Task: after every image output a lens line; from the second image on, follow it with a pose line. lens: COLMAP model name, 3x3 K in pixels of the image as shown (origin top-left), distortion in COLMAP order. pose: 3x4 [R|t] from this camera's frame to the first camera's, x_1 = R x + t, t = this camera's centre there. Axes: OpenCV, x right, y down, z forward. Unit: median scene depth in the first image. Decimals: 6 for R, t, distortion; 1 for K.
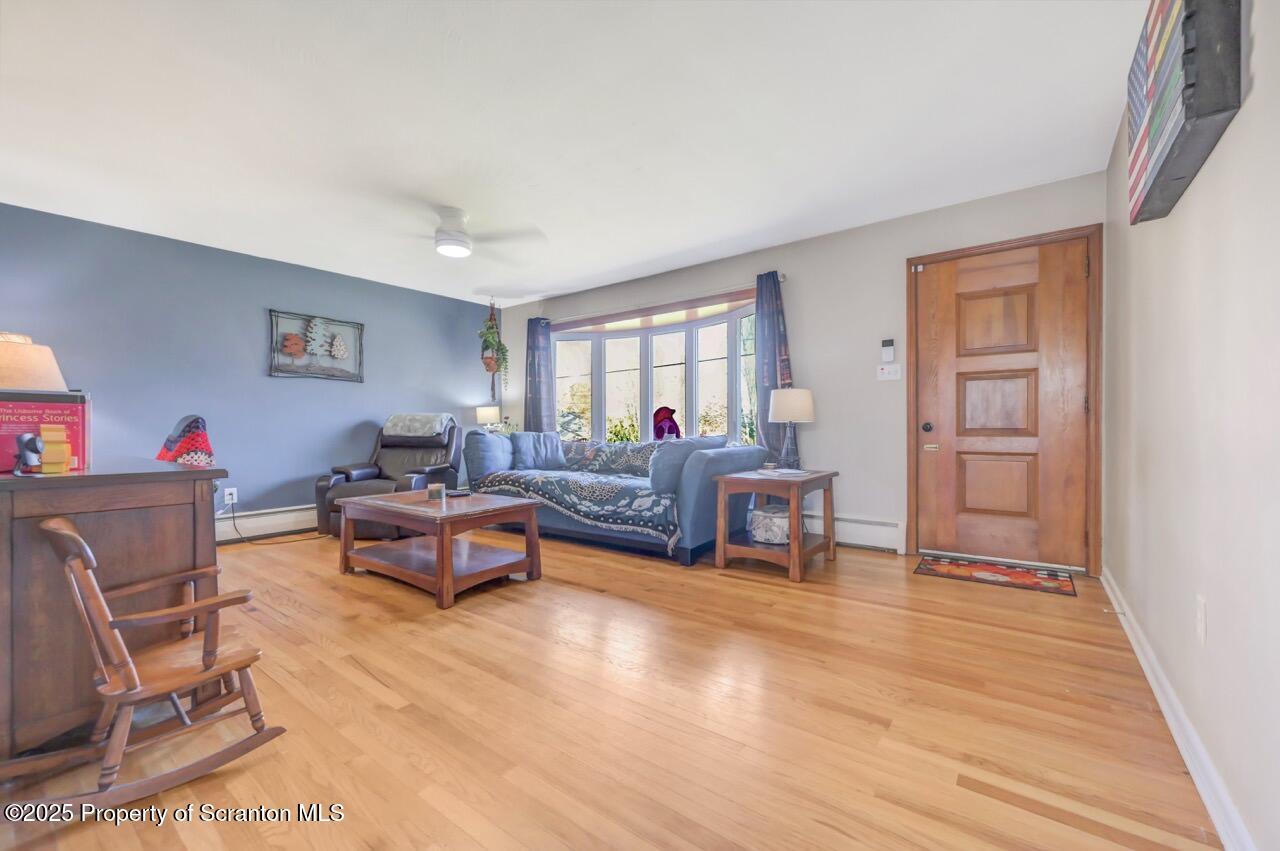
lens RADIAL K [[514.2, 0, 643.6], [0, 514.2, 429.1], [0, 0, 1]] dist [0.000197, 0.000277]
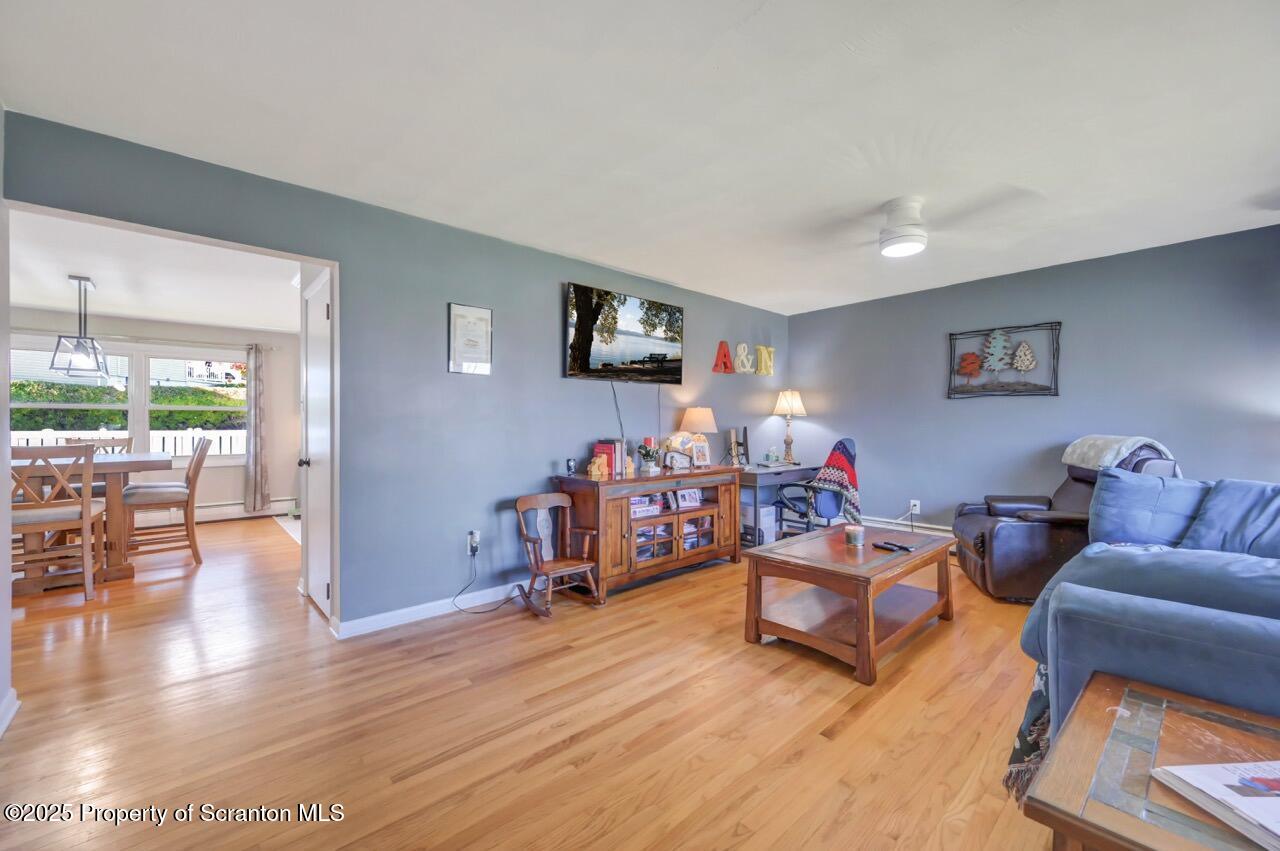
lens RADIAL K [[514.2, 0, 642.6], [0, 514.2, 421.3], [0, 0, 1]] dist [0.000197, 0.000277]
pose [[-0.173627, 0.003040, -0.984807, 0.393633], [-0.006269, 0.999972, 0.004192, -0.056711], [0.984792, 0.006902, -0.173603, 0.568830]]
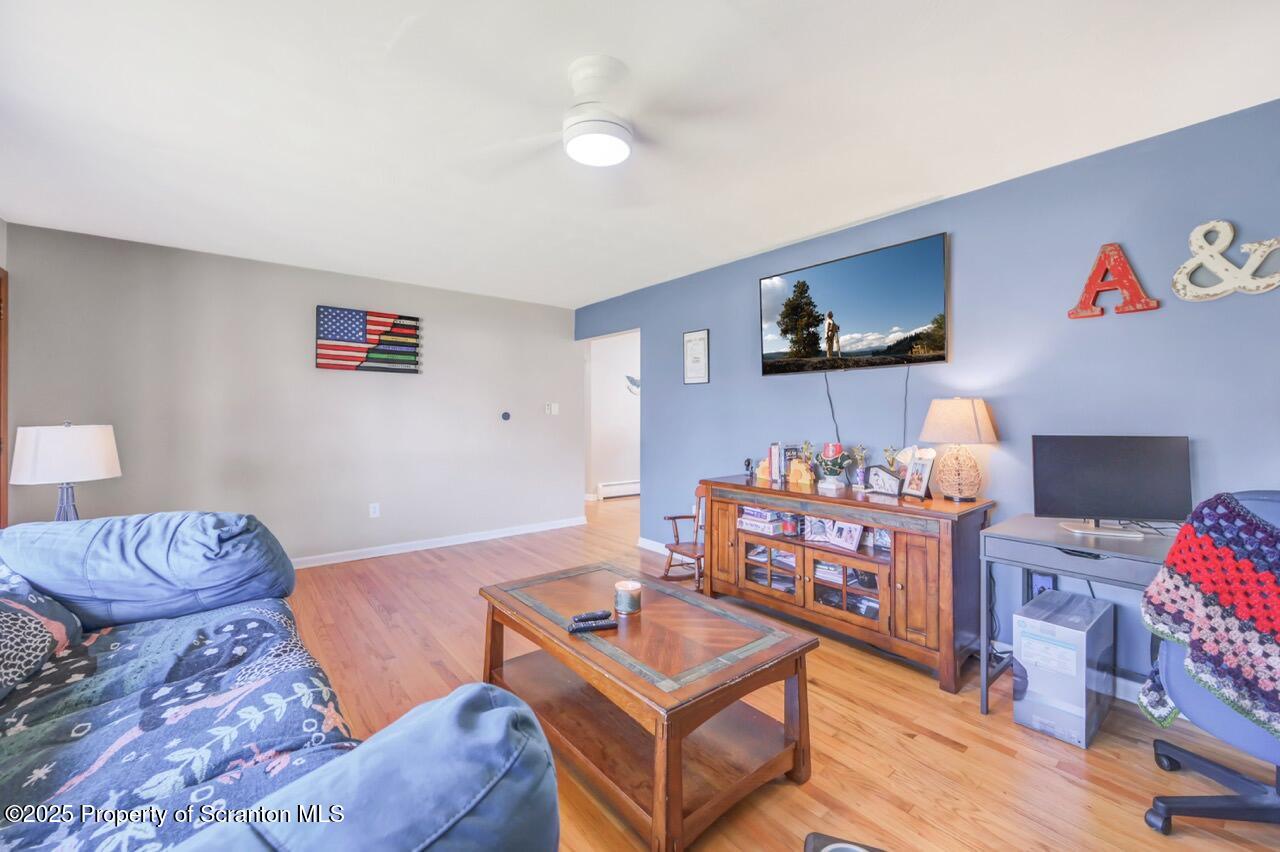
lens RADIAL K [[514.2, 0, 645.1], [0, 514.2, 421.8], [0, 0, 1]] dist [0.000197, 0.000277]
pose [[-0.973973, 0.003123, 0.226641, -0.429505], [0.006973, 0.999845, 0.016190, -0.066431], [-0.226555, 0.017349, -0.973844, 1.157613]]
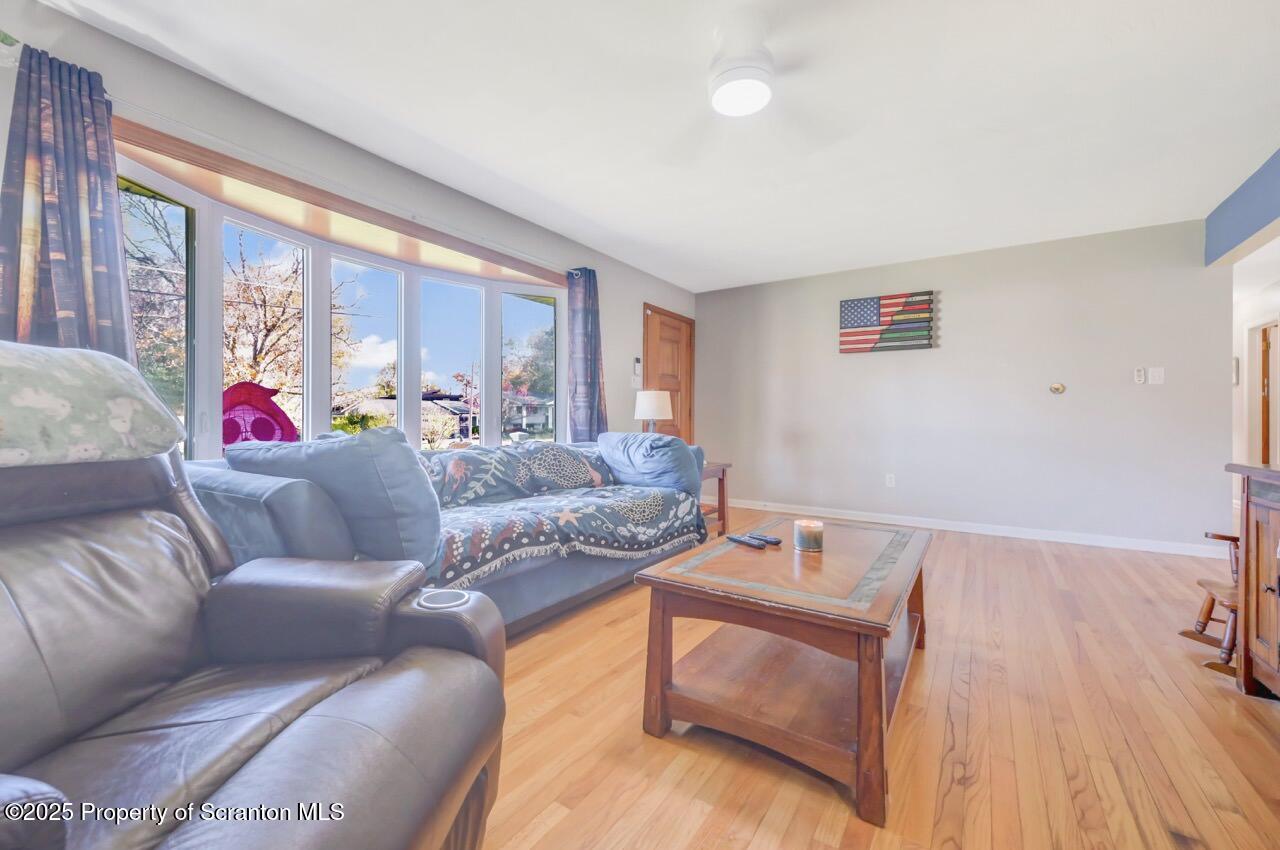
lens RADIAL K [[514.2, 0, 642.2], [0, 514.2, 424.2], [0, 0, 1]] dist [0.000197, 0.000277]
pose [[-0.065055, 0.002379, 0.997879, -0.709990], [-0.000330, 0.999997, -0.002406, 0.000134], [-0.997882, -0.000486, -0.065054, 0.903225]]
